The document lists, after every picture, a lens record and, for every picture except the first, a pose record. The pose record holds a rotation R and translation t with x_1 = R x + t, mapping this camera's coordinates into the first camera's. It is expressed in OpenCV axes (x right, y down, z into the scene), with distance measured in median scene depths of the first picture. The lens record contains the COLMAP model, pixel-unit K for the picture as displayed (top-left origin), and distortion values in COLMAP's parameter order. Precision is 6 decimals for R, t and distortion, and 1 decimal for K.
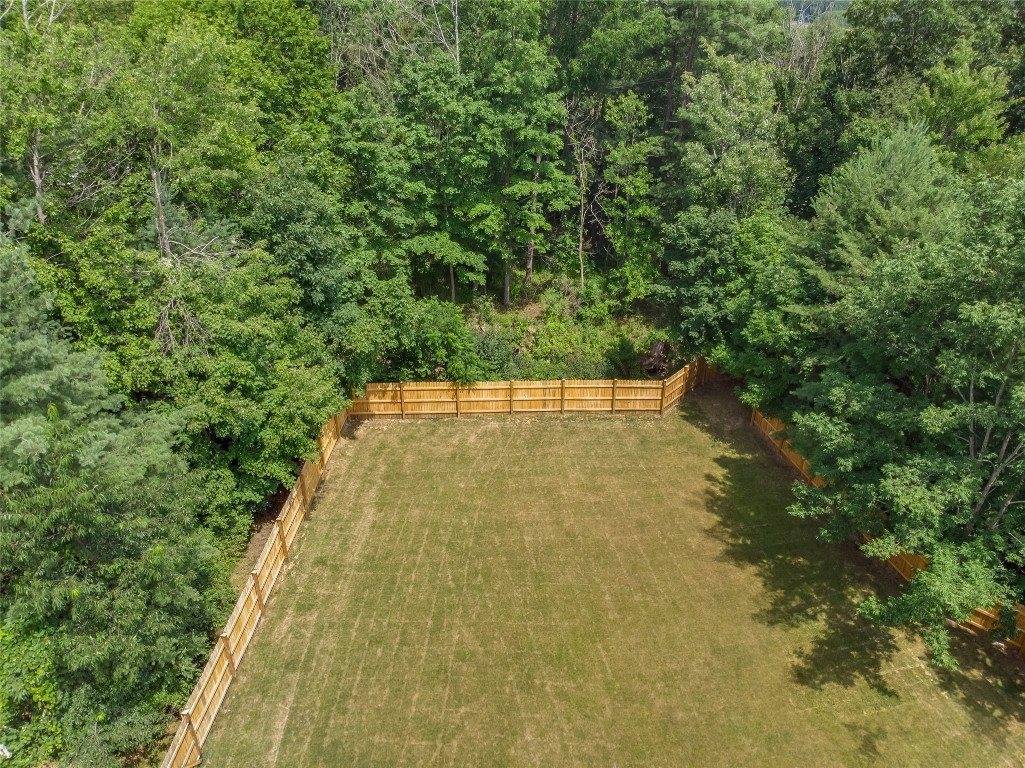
lens RADIAL K [[765.4, 0, 521.8], [0, 765.4, 384.4], [0, 0, 1]] dist [0.004435, -0.003813]
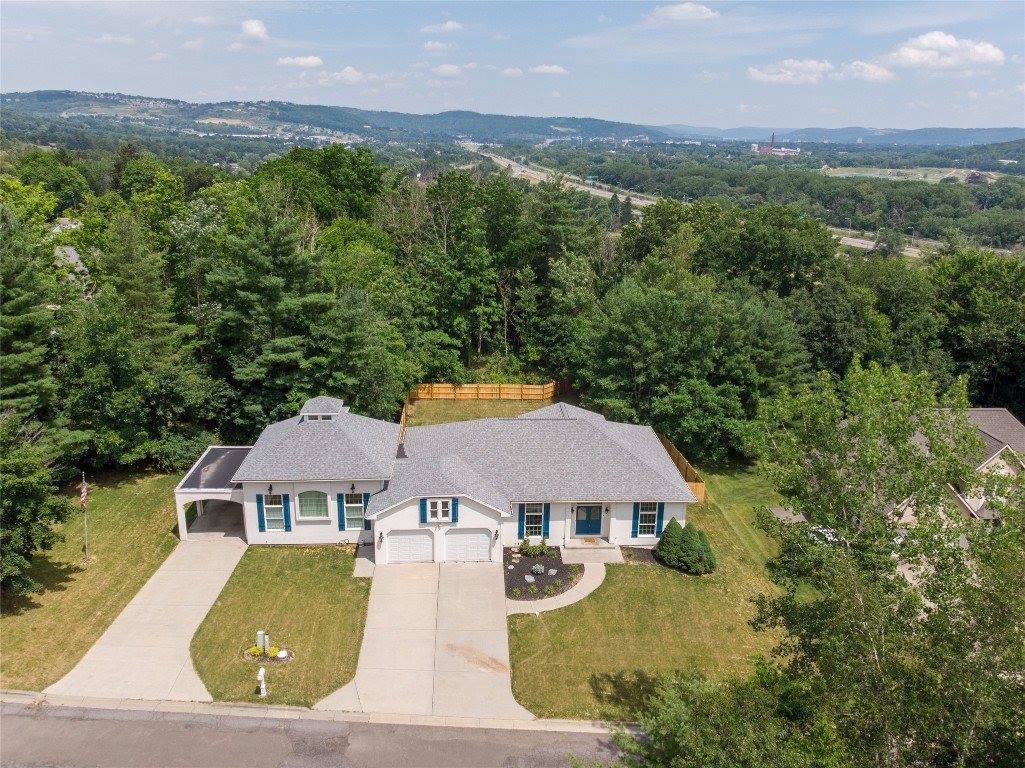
lens RADIAL K [[780.9, 0, 511.2], [0, 780.9, 380.1], [0, 0, 1]] dist [0.007135, -0.005423]
pose [[0.996589, -0.015406, 0.081072, -0.087365], [0.031975, 0.977766, -0.207247, 0.398640], [-0.076076, 0.209133, 0.974924, -1.113564]]
